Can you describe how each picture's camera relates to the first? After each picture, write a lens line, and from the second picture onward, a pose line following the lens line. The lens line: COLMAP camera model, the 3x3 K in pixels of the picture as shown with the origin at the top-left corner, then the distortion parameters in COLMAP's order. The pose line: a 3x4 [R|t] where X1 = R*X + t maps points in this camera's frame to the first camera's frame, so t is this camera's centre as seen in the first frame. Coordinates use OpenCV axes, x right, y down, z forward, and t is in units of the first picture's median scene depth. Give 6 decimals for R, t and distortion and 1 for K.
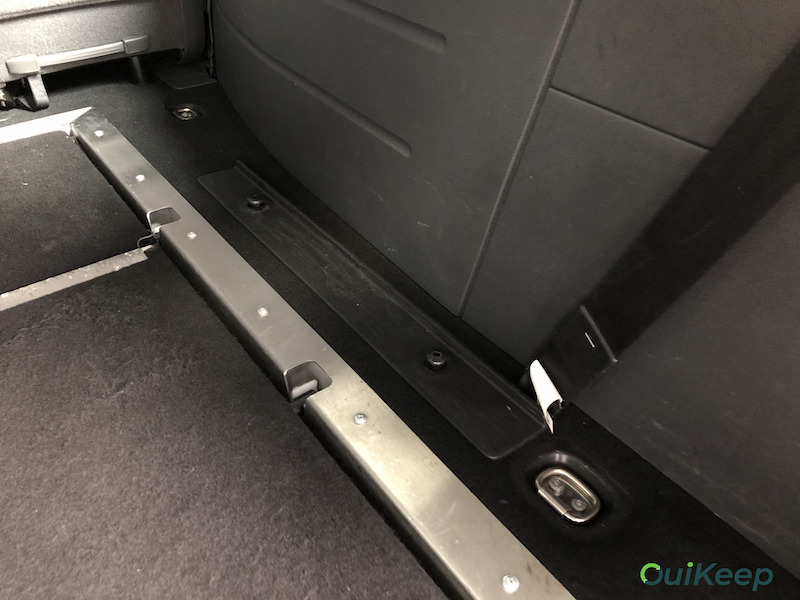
lens RADIAL K [[649.1, 0, 400.0], [0, 649.1, 300.0], [0, 0, 1]] dist [-0.004522, -0.000005]
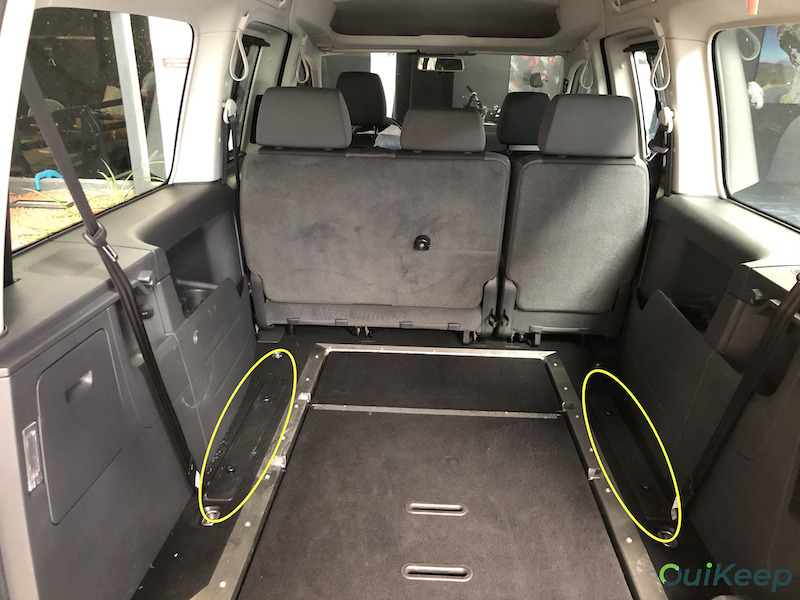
lens RADIAL K [[649.1, 0, 400.0], [0, 649.1, 300.0], [0, 0, 1]] dist [-0.004522, -0.000005]
pose [[0.769962, 0.217825, -0.599759, 0.406939], [-0.406477, 0.891977, -0.197874, 0.199785], [0.491869, 0.396144, 0.775329, -1.060178]]
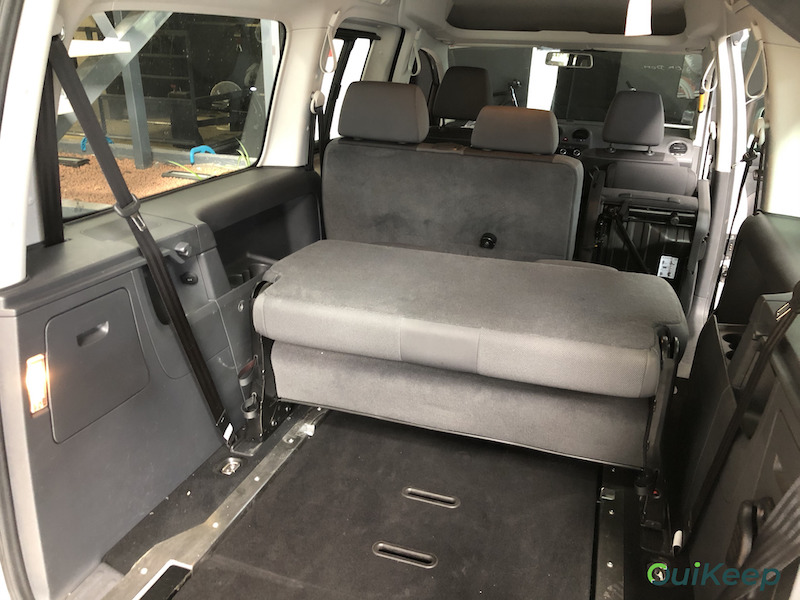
lens RADIAL K [[647.5, 0, 400.0], [0, 647.5, 300.0], [0, 0, 1]] dist [-0.004643, 0.006665]
pose [[0.577106, 0.305681, -0.757303, 0.648947], [-0.536841, 0.840798, -0.069718, 0.058528], [0.615428, 0.446786, 0.649331, -0.935846]]
